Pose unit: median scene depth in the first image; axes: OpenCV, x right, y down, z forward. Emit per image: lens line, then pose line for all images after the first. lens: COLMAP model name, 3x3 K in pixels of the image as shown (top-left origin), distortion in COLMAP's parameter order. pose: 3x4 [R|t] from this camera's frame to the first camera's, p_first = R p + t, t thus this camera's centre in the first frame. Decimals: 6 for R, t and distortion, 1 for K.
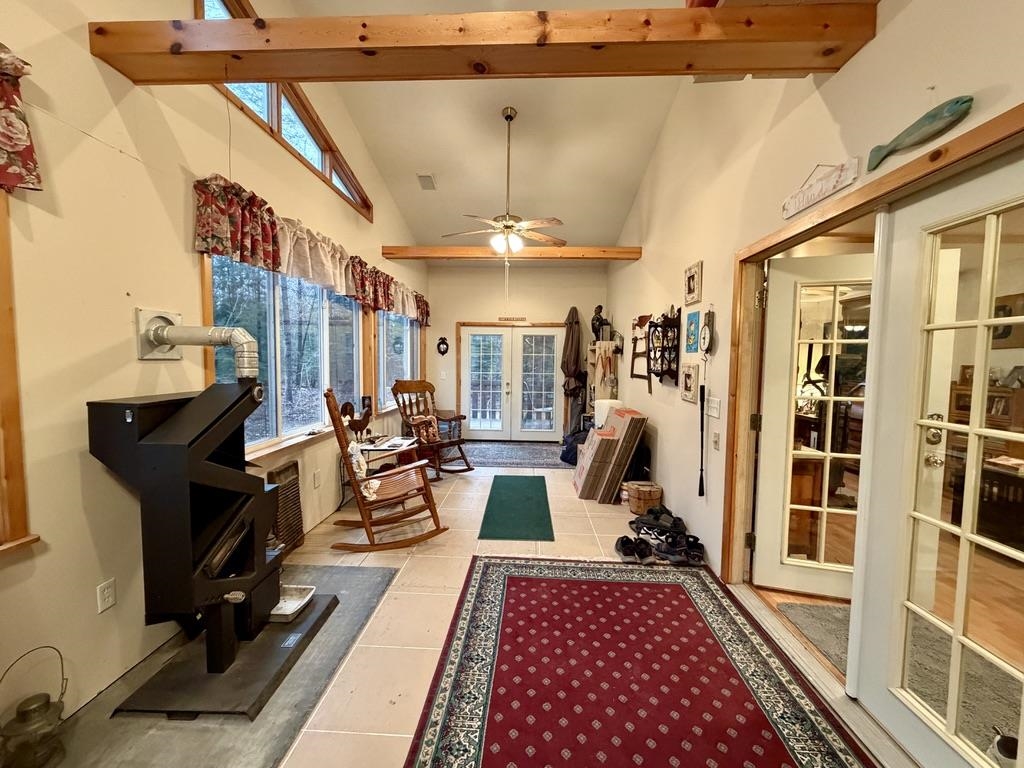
lens RADIAL K [[409.5, 0, 509.5], [0, 409.5, 381.9], [0, 0, 1]] dist [0.000373, 0.000038]
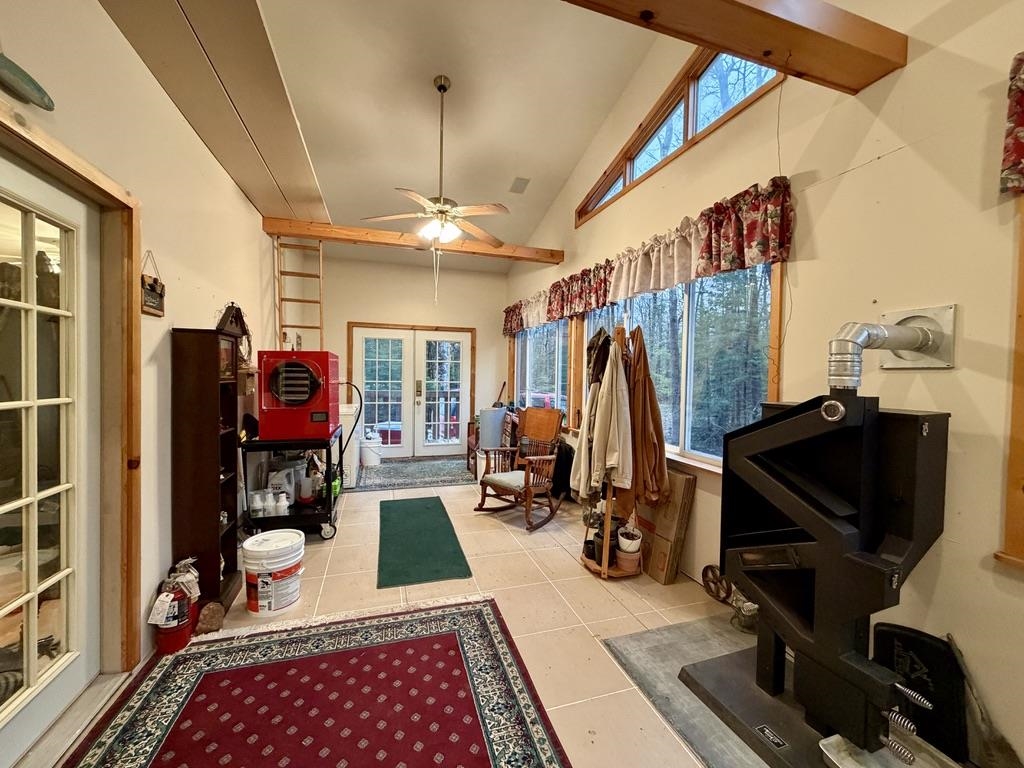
lens RADIAL K [[409.5, 0, 512.3], [0, 409.5, 383.9], [0, 0, 1]] dist [0.000373, 0.000038]
pose [[-0.931896, -0.020985, -0.362118, 0.178078], [-0.049591, 0.996322, 0.069882, -0.038352], [0.359320, 0.083080, -0.929509, 1.338421]]
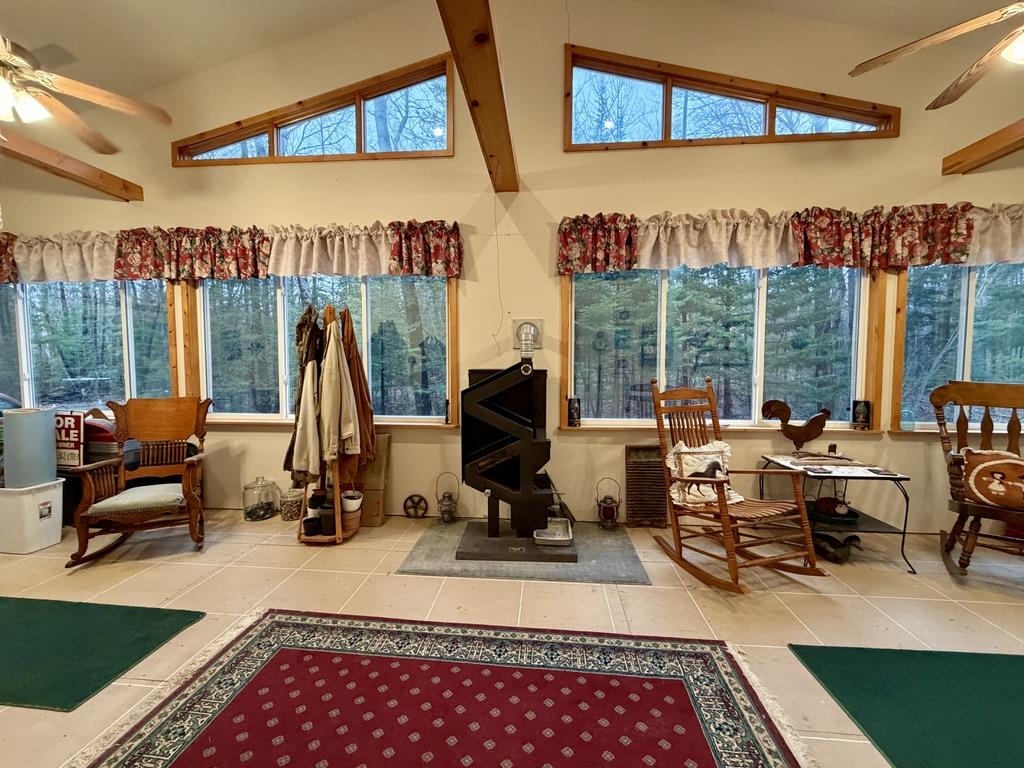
lens RADIAL K [[409.5, 0, 508.4], [0, 409.5, 385.9], [0, 0, 1]] dist [0.000373, 0.000038]
pose [[-0.037187, 0.043785, -0.998349, 0.738513], [-0.055630, 0.997400, 0.045816, 0.021515], [0.997759, 0.057242, -0.034655, 0.898435]]
